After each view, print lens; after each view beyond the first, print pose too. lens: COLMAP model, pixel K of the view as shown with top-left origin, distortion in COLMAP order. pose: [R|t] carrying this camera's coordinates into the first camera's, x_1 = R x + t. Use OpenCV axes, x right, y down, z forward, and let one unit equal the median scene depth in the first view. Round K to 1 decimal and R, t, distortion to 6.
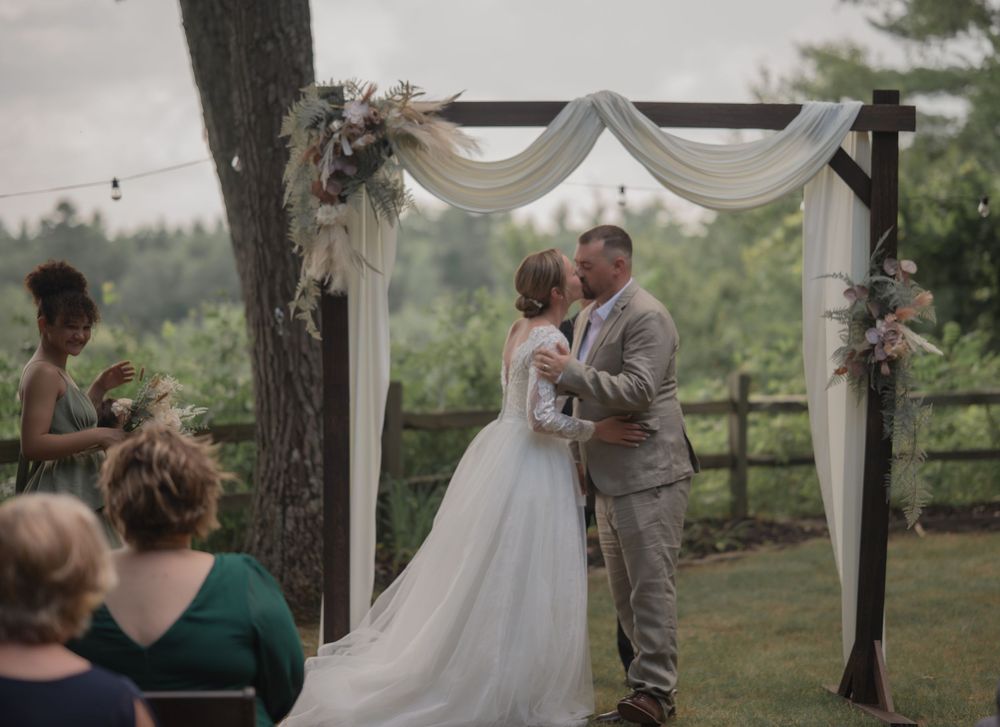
lens RADIAL K [[2583.2, 0, 474.9], [0, 2583.2, 402.3], [0, 0, 1]] dist [-0.837320, 0.000000]
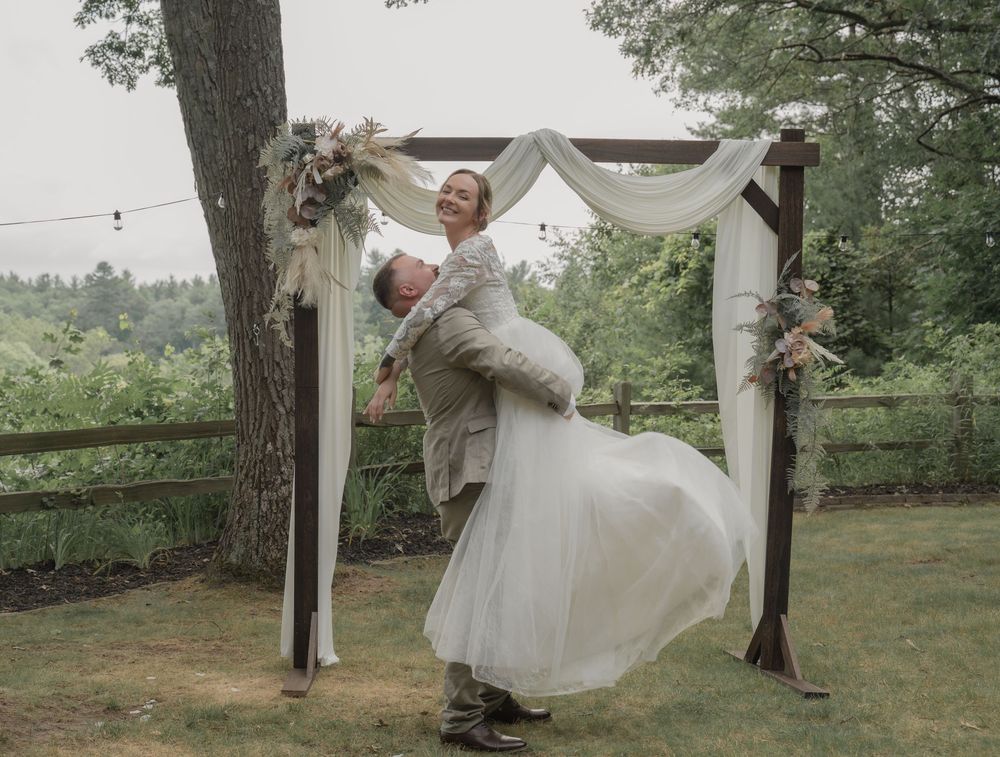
lens RADIAL K [[1813.7, 0, 494.8], [0, 1813.7, 374.5], [0, 0, 1]] dist [-0.334412, 0.000000]
pose [[0.998393, 0.006207, 0.056330, -0.015902], [-0.005190, 0.999821, -0.018193, 0.001807], [-0.056433, 0.017872, 0.998246, 0.198789]]
